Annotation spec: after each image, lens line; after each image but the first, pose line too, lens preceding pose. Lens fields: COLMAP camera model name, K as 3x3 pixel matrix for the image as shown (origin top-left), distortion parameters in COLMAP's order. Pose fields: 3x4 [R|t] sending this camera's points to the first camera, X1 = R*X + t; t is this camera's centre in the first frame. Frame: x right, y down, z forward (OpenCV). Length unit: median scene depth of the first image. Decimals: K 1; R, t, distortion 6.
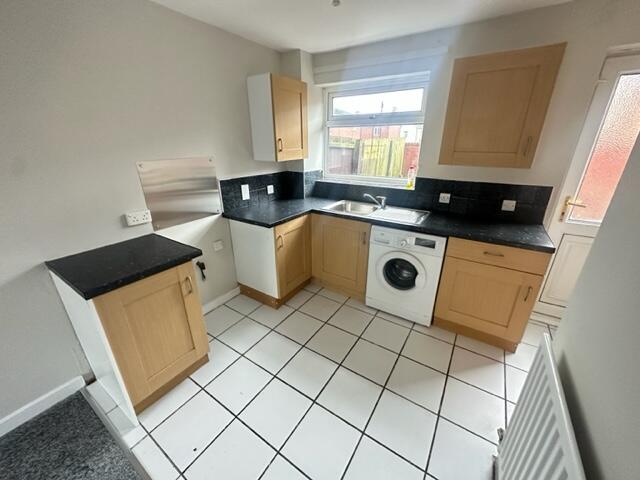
lens RADIAL K [[253.6, 0, 323.8], [0, 253.6, 240.7], [0, 0, 1]] dist [0.000037, 0.000237]
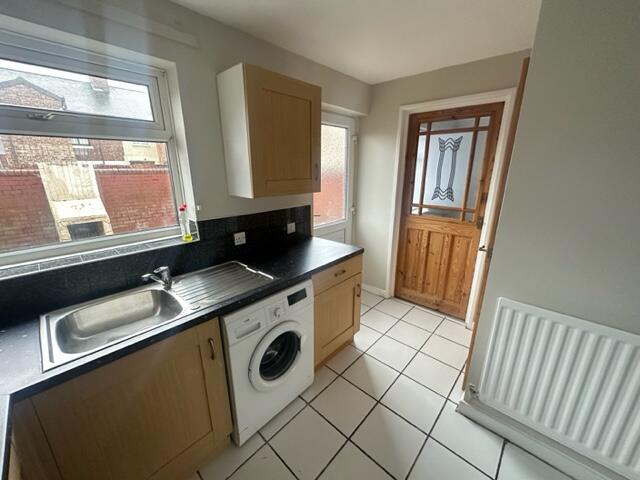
lens RADIAL K [[253.6, 0, 323.8], [0, 253.6, 240.7], [0, 0, 1]] dist [0.000037, 0.000237]
pose [[0.167266, -0.274643, 0.946886, -0.230196], [0.352327, 0.913648, 0.202764, -0.232335], [-0.920808, 0.299698, 0.249586, 0.574596]]
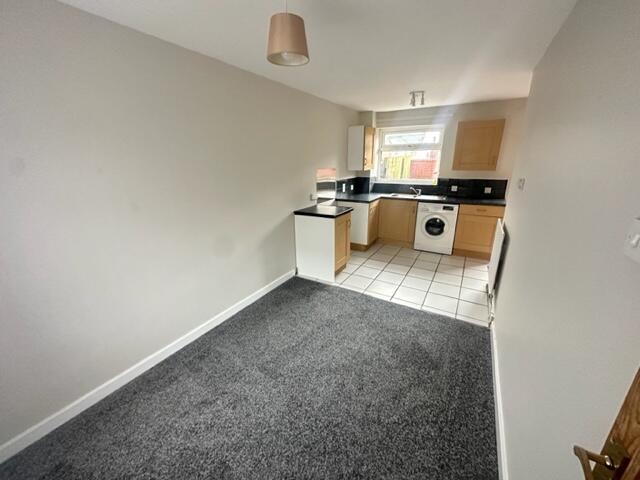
lens RADIAL K [[253.6, 0, 323.8], [0, 253.6, 240.7], [0, 0, 1]] dist [0.000037, 0.000237]
pose [[0.999210, -0.023617, 0.031958, -0.553239], [0.025549, 0.997782, -0.061469, 0.306385], [-0.030435, 0.062237, 0.997597, -0.810403]]
